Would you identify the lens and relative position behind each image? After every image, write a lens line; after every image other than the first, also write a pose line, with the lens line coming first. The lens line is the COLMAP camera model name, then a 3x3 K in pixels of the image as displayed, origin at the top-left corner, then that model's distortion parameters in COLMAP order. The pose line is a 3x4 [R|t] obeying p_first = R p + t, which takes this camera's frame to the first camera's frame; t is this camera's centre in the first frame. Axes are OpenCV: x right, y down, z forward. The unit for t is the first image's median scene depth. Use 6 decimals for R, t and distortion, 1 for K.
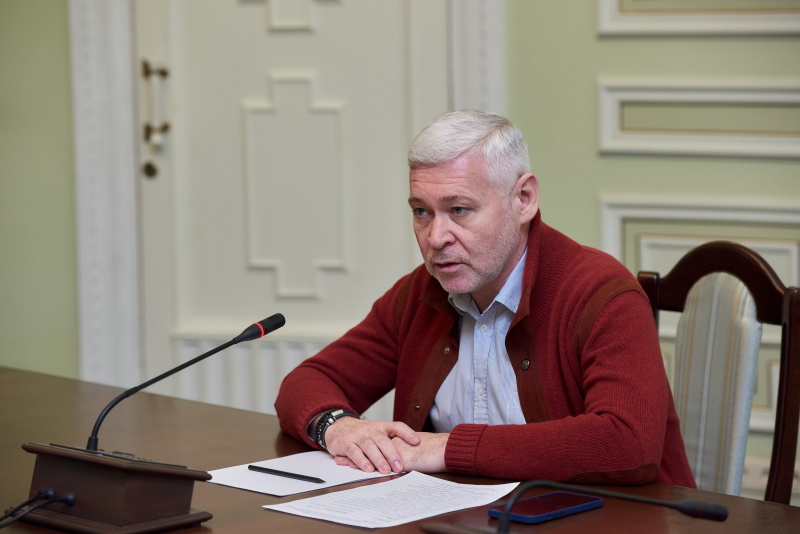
lens RADIAL K [[2674.5, 0, 400.9], [0, 2674.5, 267.3], [0, 0, 1]] dist [-0.002888, 0.000000]
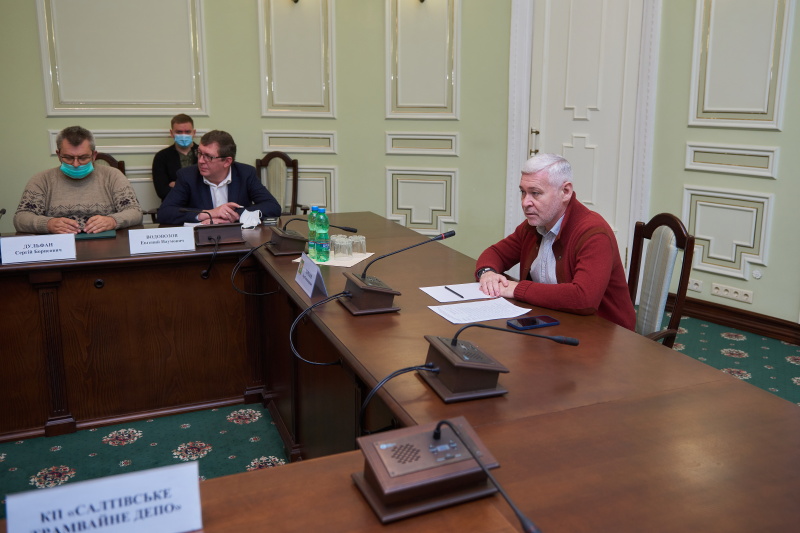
lens RADIAL K [[754.6, 0, 399.3], [0, 754.6, 263.2], [0, 0, 1]] dist [-0.053057, 0.000000]
pose [[0.920231, 0.104751, -0.377096, 0.172606], [-0.065008, 0.991043, 0.116654, -0.030106], [0.385938, -0.082835, 0.918798, 0.307974]]
